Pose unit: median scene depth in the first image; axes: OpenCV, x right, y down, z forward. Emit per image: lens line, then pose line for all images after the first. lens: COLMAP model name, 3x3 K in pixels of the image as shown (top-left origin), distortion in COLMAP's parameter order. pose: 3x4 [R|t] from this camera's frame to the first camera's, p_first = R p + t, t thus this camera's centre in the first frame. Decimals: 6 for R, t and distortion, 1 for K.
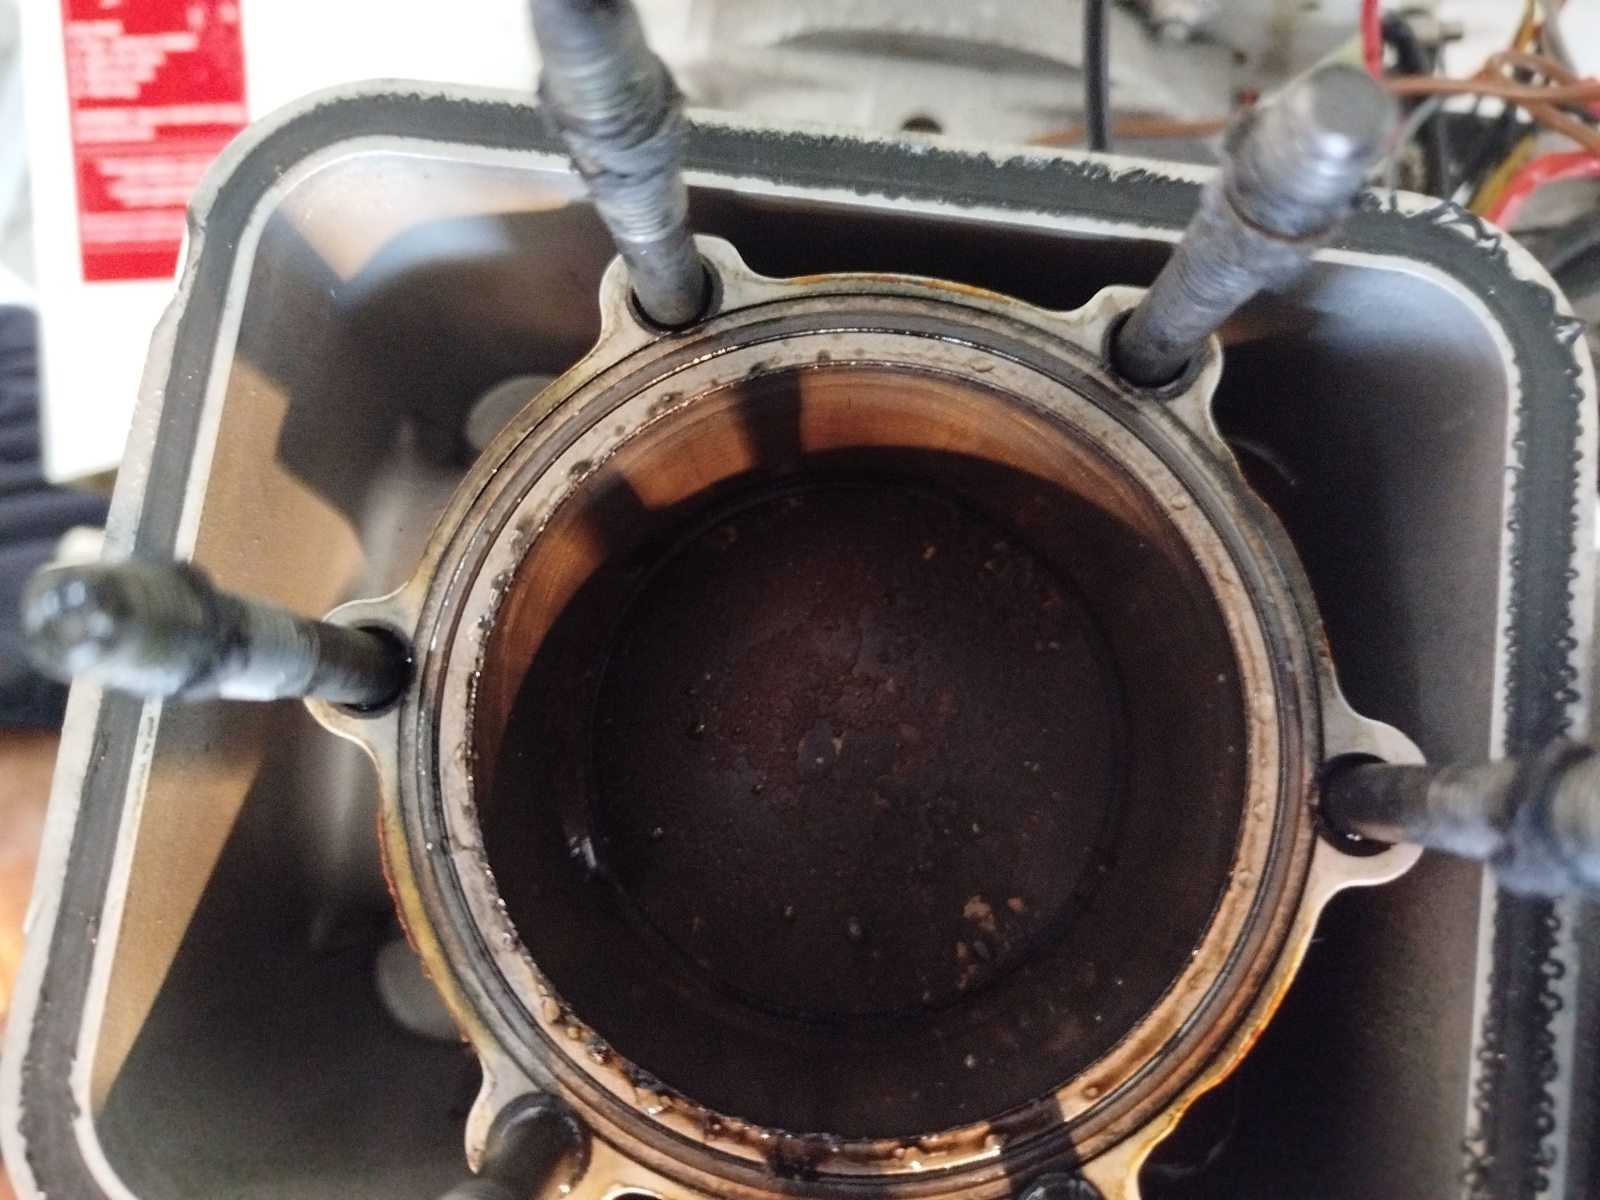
lens RADIAL K [[1140.2, 0, 800.0], [0, 1140.2, 600.0], [0, 0, 1]] dist [-0.034842, 0.006551]
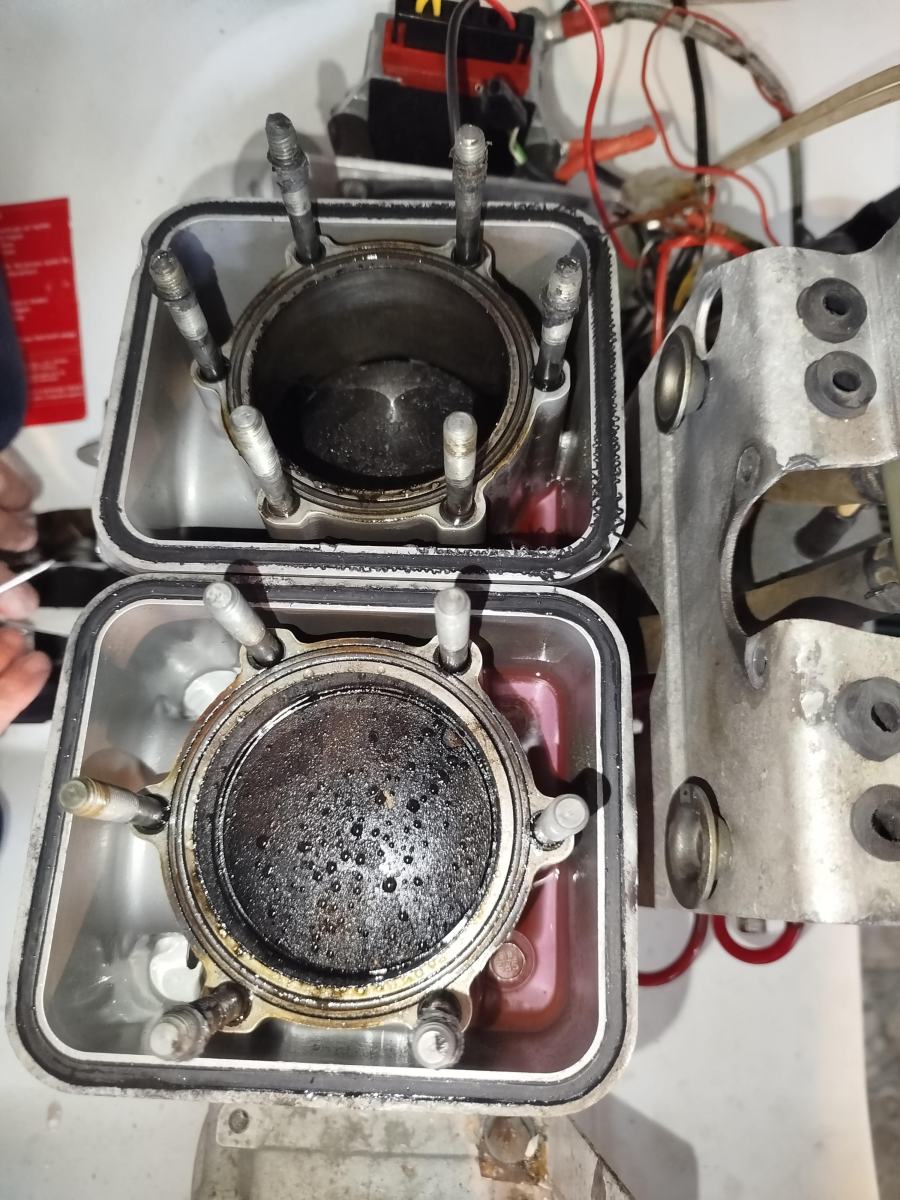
lens RADIAL K [[847.1, 0, 450.0], [0, 847.1, 600.0], [0, 0, 1]] dist [0.000114, 0.004059]
pose [[0.995013, -0.092186, 0.038081, 0.094353], [0.097774, 0.976951, -0.189757, 1.150617], [-0.019711, 0.192534, 0.981092, -1.087344]]
